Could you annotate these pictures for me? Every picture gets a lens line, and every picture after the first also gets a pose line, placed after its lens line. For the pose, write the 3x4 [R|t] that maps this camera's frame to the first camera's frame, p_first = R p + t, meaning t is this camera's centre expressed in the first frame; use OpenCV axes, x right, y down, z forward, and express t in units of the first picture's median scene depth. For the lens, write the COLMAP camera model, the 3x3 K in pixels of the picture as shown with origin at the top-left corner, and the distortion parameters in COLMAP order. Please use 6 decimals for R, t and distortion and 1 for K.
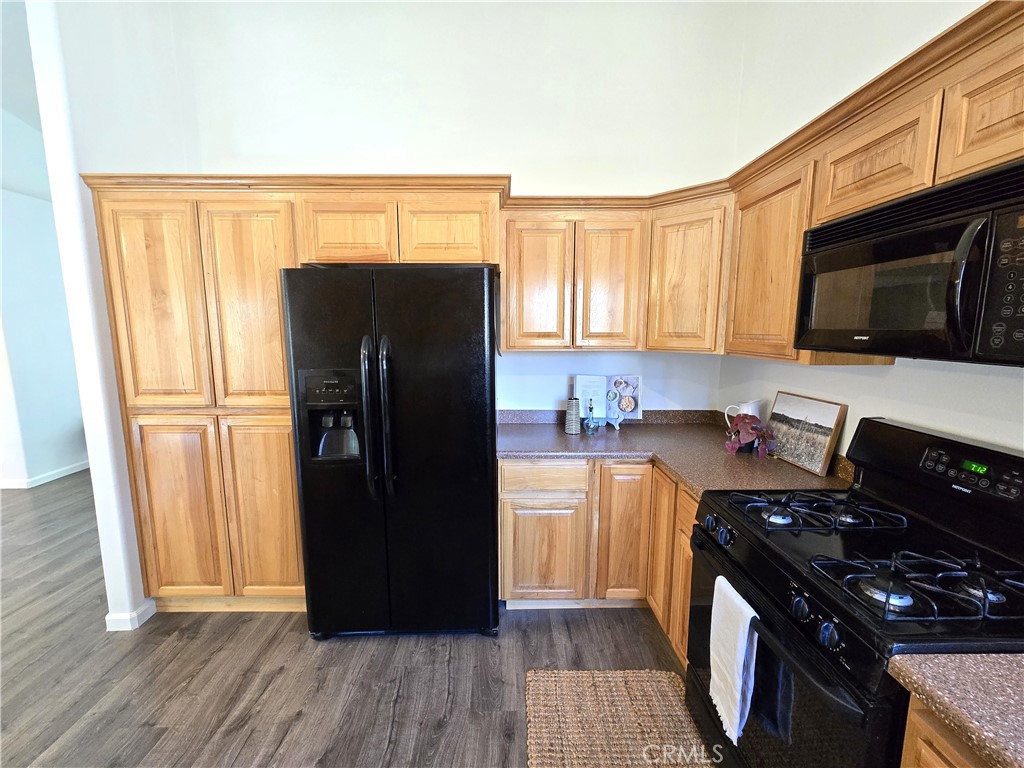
lens RADIAL K [[417.9, 0, 510.7], [0, 417.9, 387.8], [0, 0, 1]] dist [-0.003218, 0.001167]
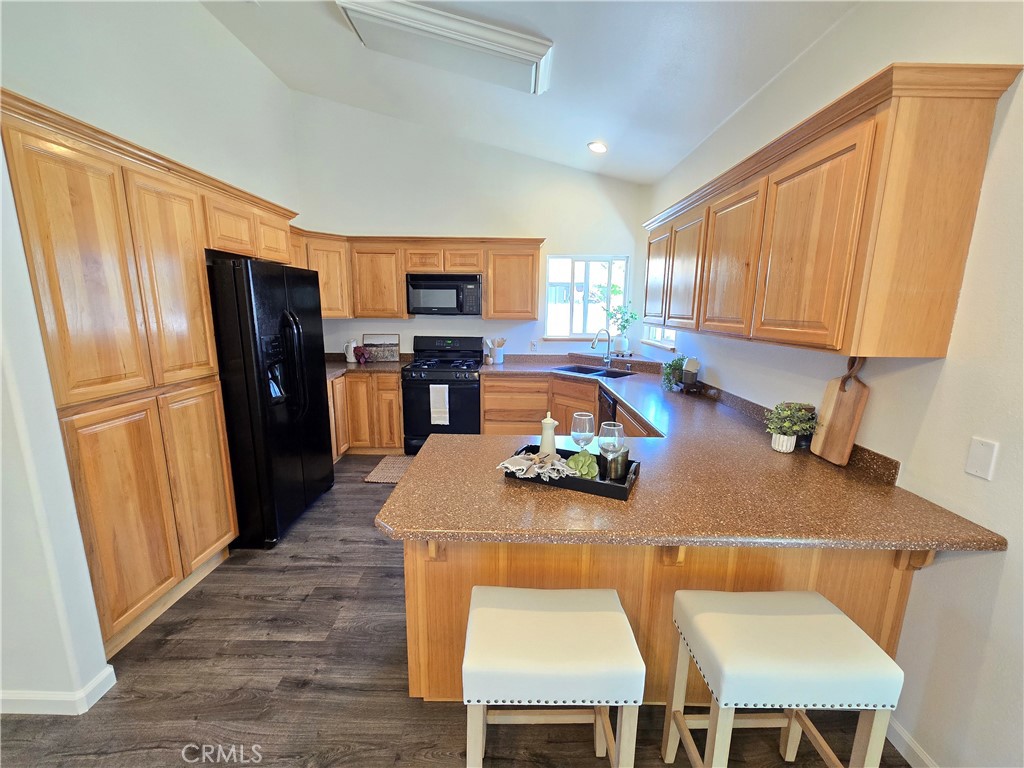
lens RADIAL K [[417.9, 0, 513.1], [0, 417.9, 388.5], [0, 0, 1]] dist [-0.003218, 0.001167]
pose [[0.021694, -0.191029, 0.981345, -1.734450], [0.127774, 0.974056, 0.186785, -0.026488], [-0.991566, 0.121339, 0.045540, 0.148862]]
